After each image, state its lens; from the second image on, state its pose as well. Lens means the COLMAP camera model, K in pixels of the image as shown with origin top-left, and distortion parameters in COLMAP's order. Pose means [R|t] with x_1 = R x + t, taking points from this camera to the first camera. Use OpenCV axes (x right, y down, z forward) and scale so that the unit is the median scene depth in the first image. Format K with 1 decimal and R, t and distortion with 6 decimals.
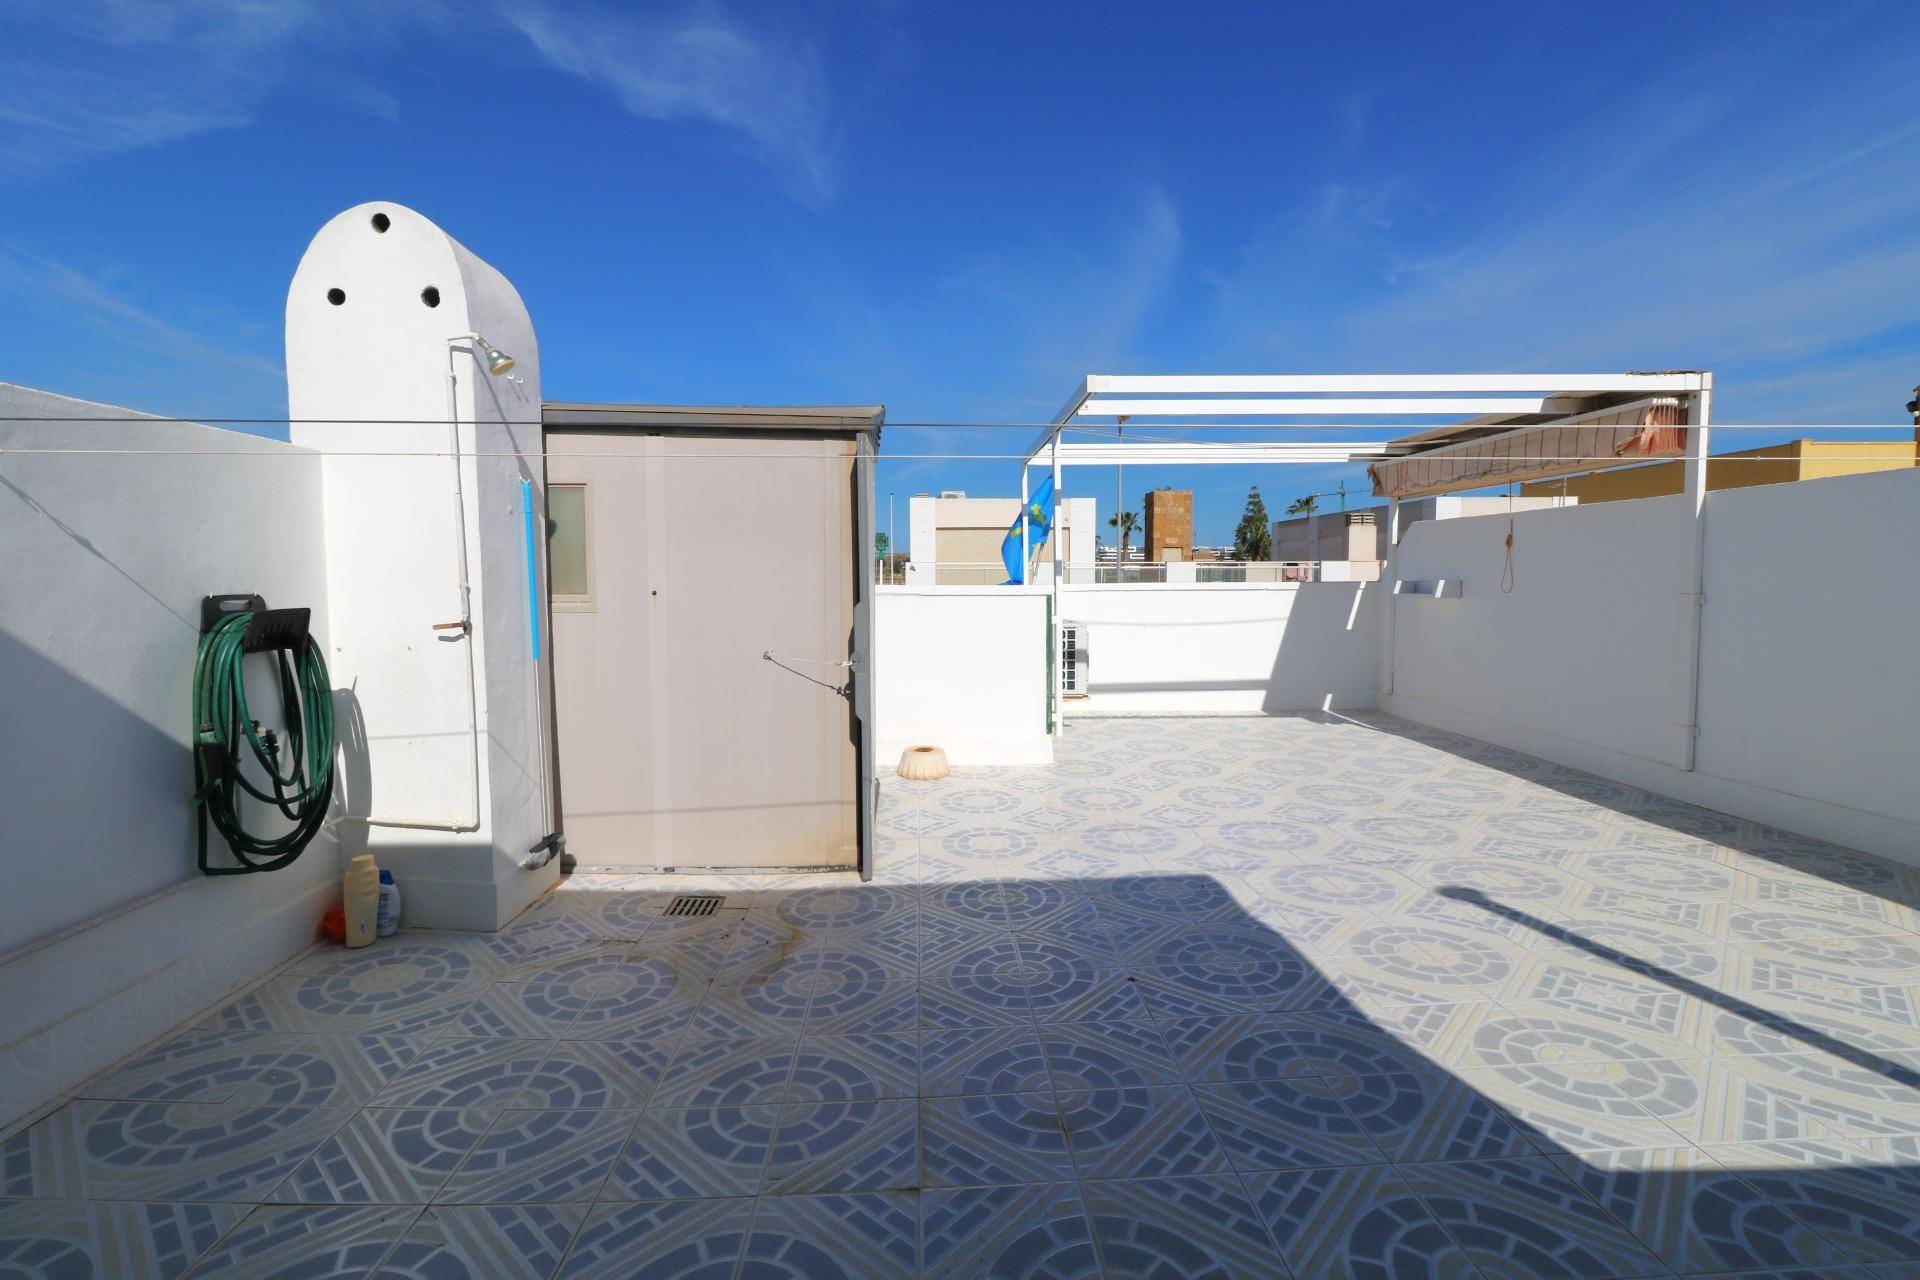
lens RADIAL K [[886.5, 0, 952.2], [0, 886.5, 637.5], [0, 0, 1]] dist [0.000882, -0.002061]
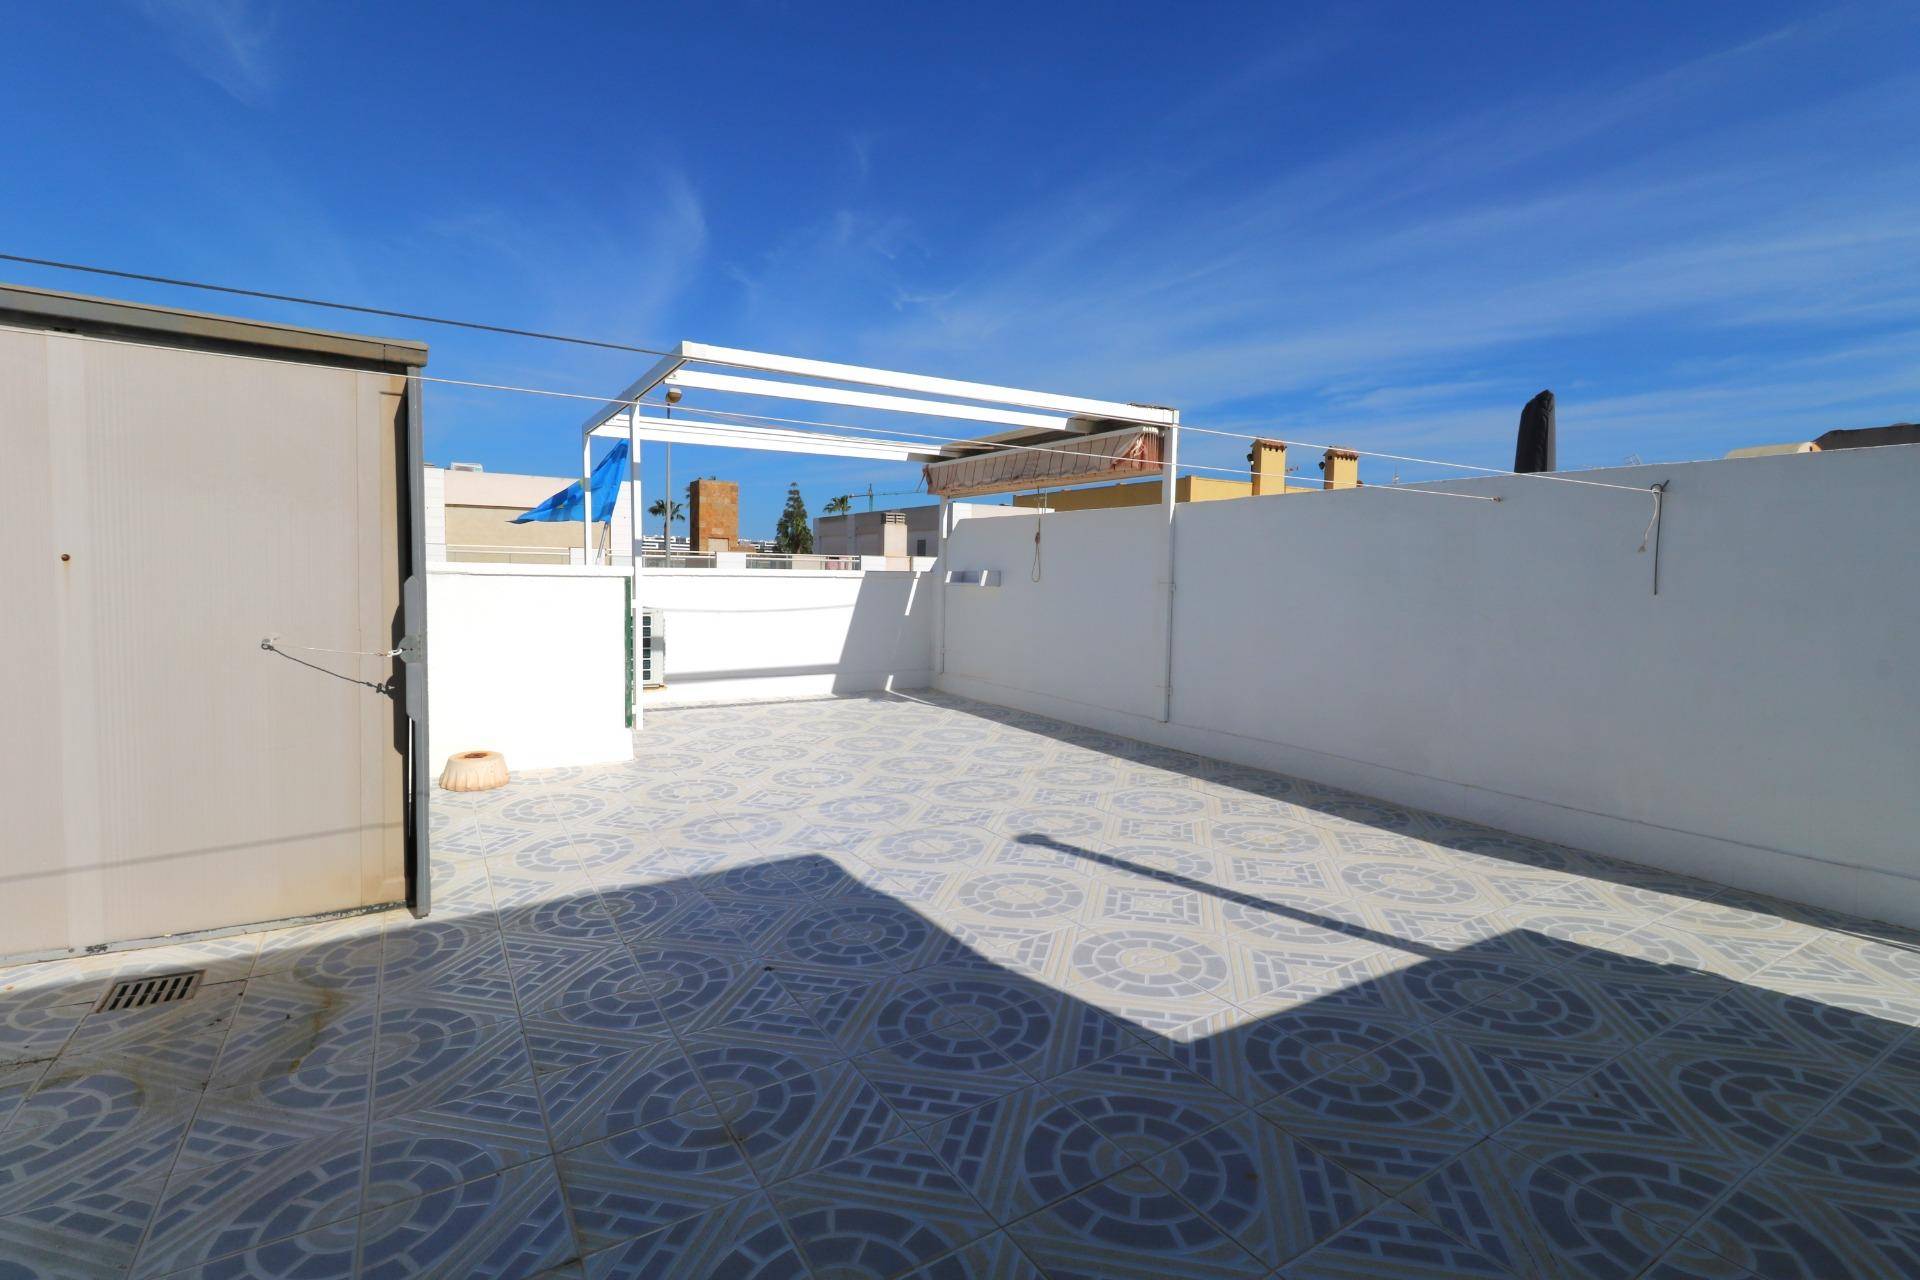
lens RADIAL K [[886.5, 0, 957.1], [0, 886.5, 630.3], [0, 0, 1]] dist [0.000882, -0.002061]
pose [[0.871450, -0.012073, 0.490336, -0.078287], [0.011839, 0.999924, 0.003578, 0.015045], [-0.490342, 0.002687, 0.871526, 0.051989]]
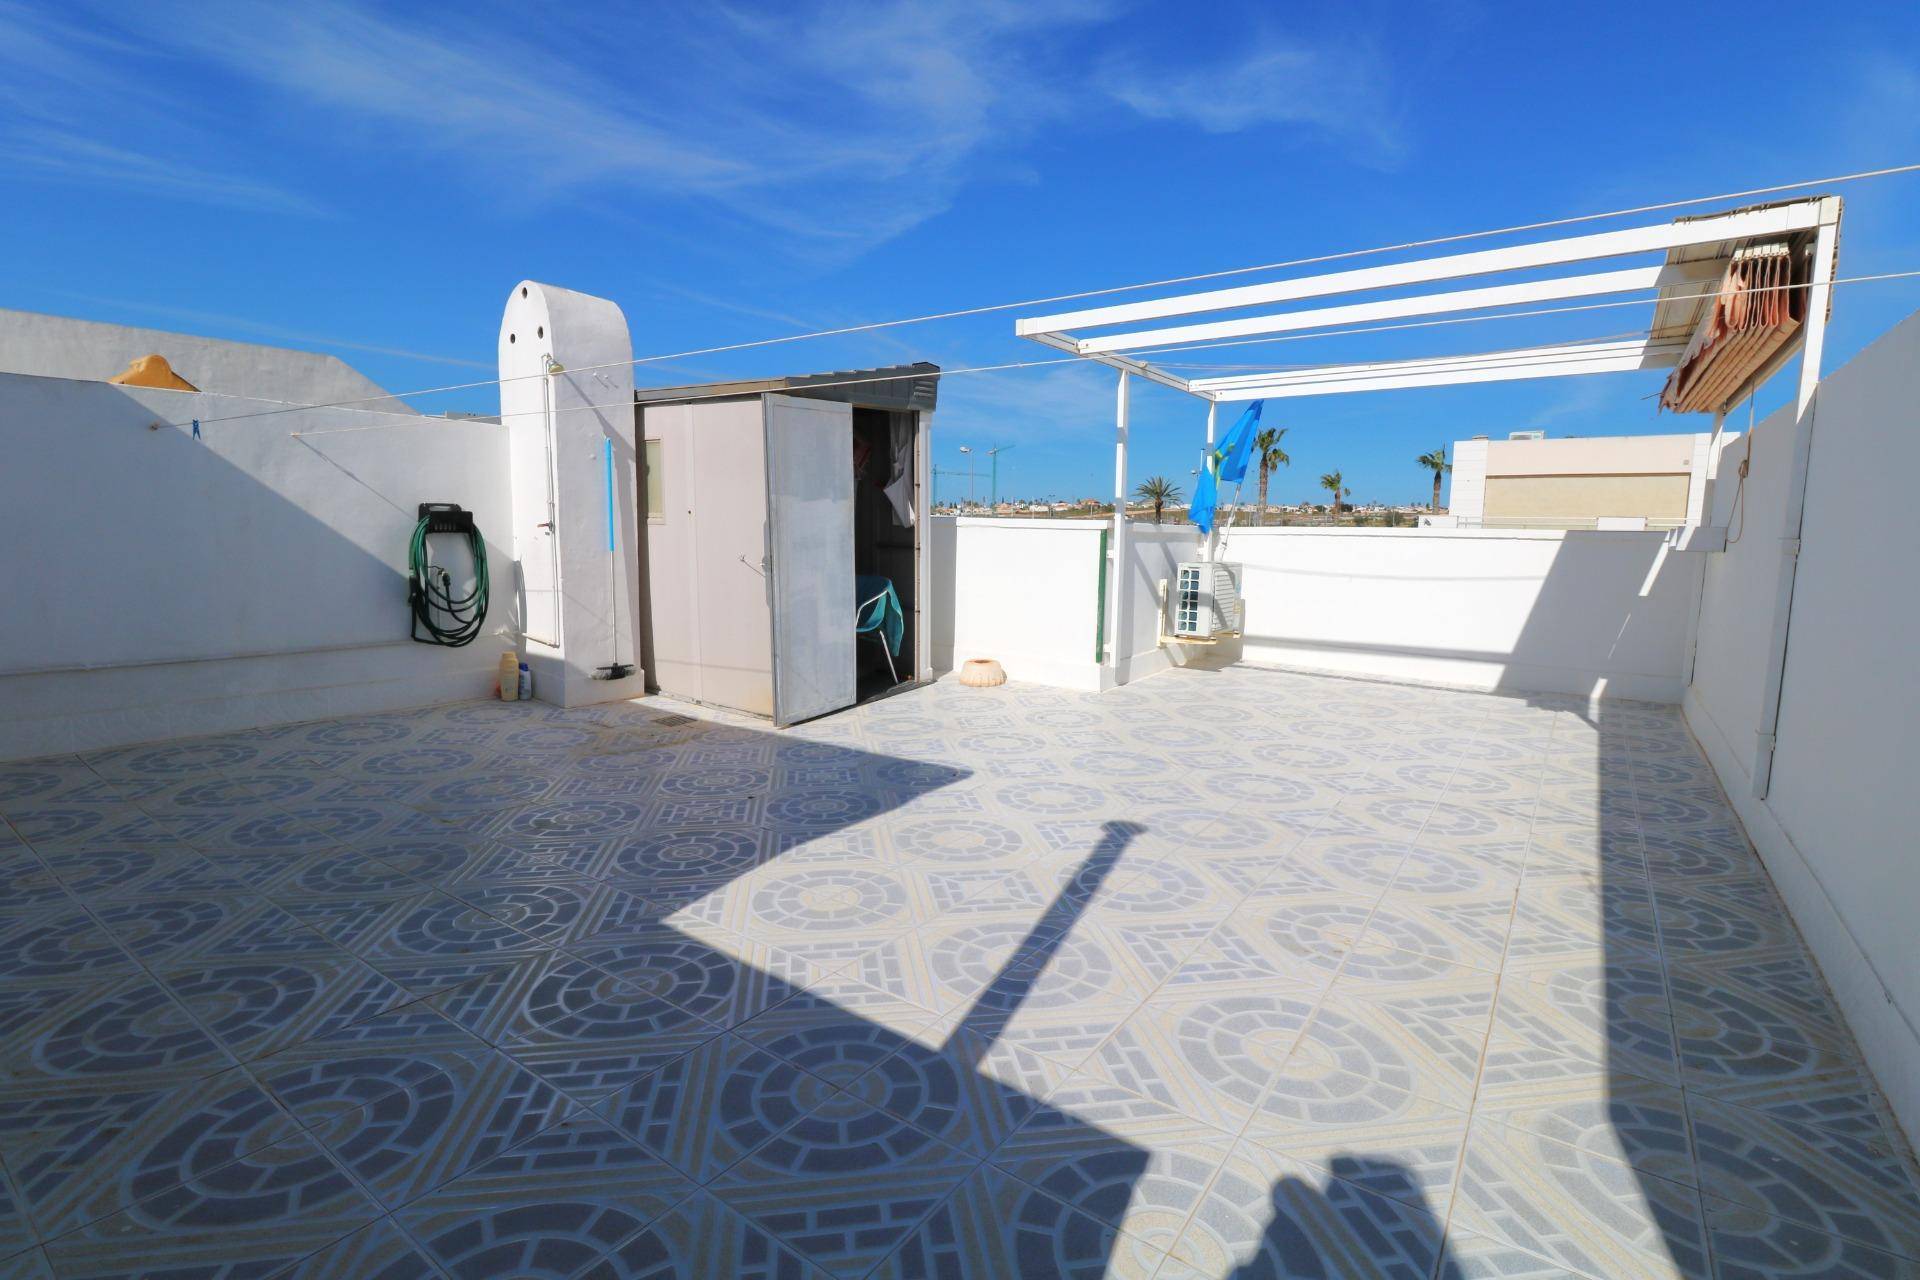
lens RADIAL K [[886.5, 0, 950.4], [0, 886.5, 637.9], [0, 0, 1]] dist [0.000882, -0.002061]
pose [[0.785388, 0.097024, -0.611353, 1.108569], [-0.066421, 0.995147, 0.072605, 0.026030], [0.615431, -0.016417, 0.788020, 0.122947]]
